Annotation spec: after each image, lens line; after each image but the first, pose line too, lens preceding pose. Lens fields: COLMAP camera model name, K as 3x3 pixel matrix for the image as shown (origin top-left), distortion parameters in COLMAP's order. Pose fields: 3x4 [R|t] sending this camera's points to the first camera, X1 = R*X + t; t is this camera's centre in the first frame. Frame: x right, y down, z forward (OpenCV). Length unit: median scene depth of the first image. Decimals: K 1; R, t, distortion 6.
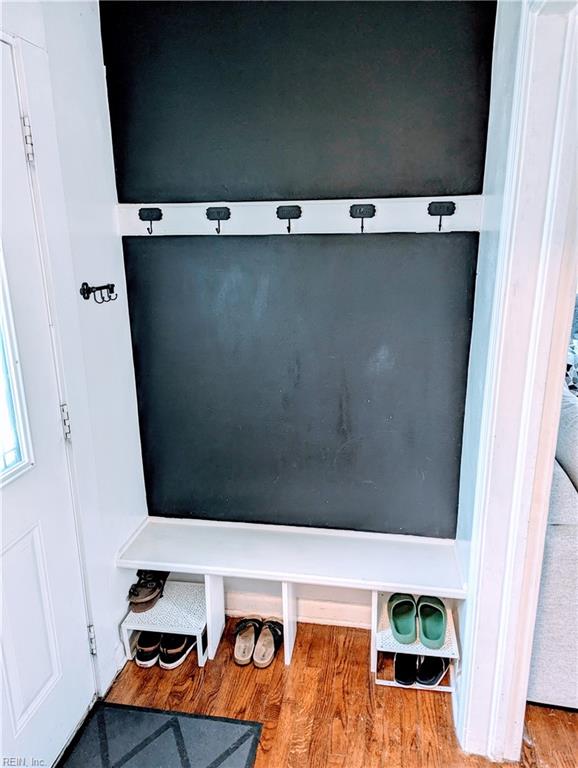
lens RADIAL K [[542.5, 0, 289.0], [0, 542.5, 384.0], [0, 0, 1]] dist [0.066613, -0.049163]
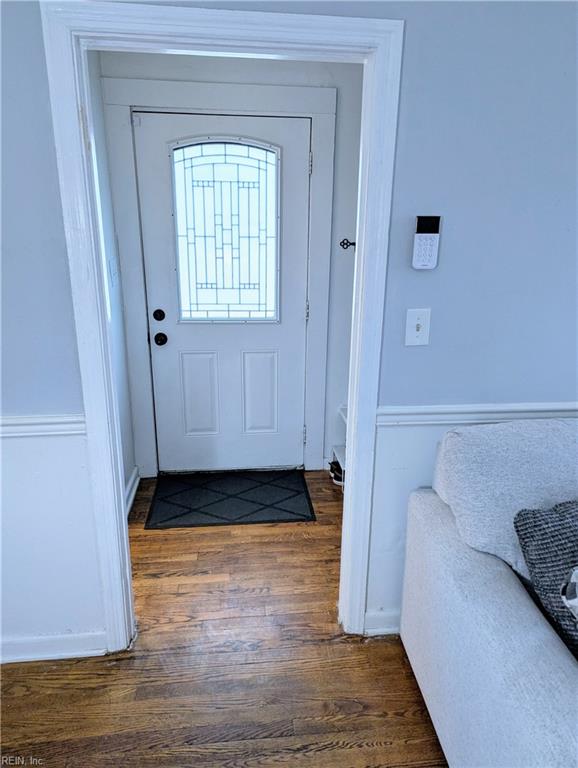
lens RADIAL K [[542.5, 0, 289.0], [0, 542.5, 384.0], [0, 0, 1]] dist [0.066613, -0.049163]
pose [[0.272119, 0.315935, -0.908921, 1.245174], [-0.273733, 0.930956, 0.241642, -0.117100], [0.922508, 0.183046, 0.339812, 0.315923]]
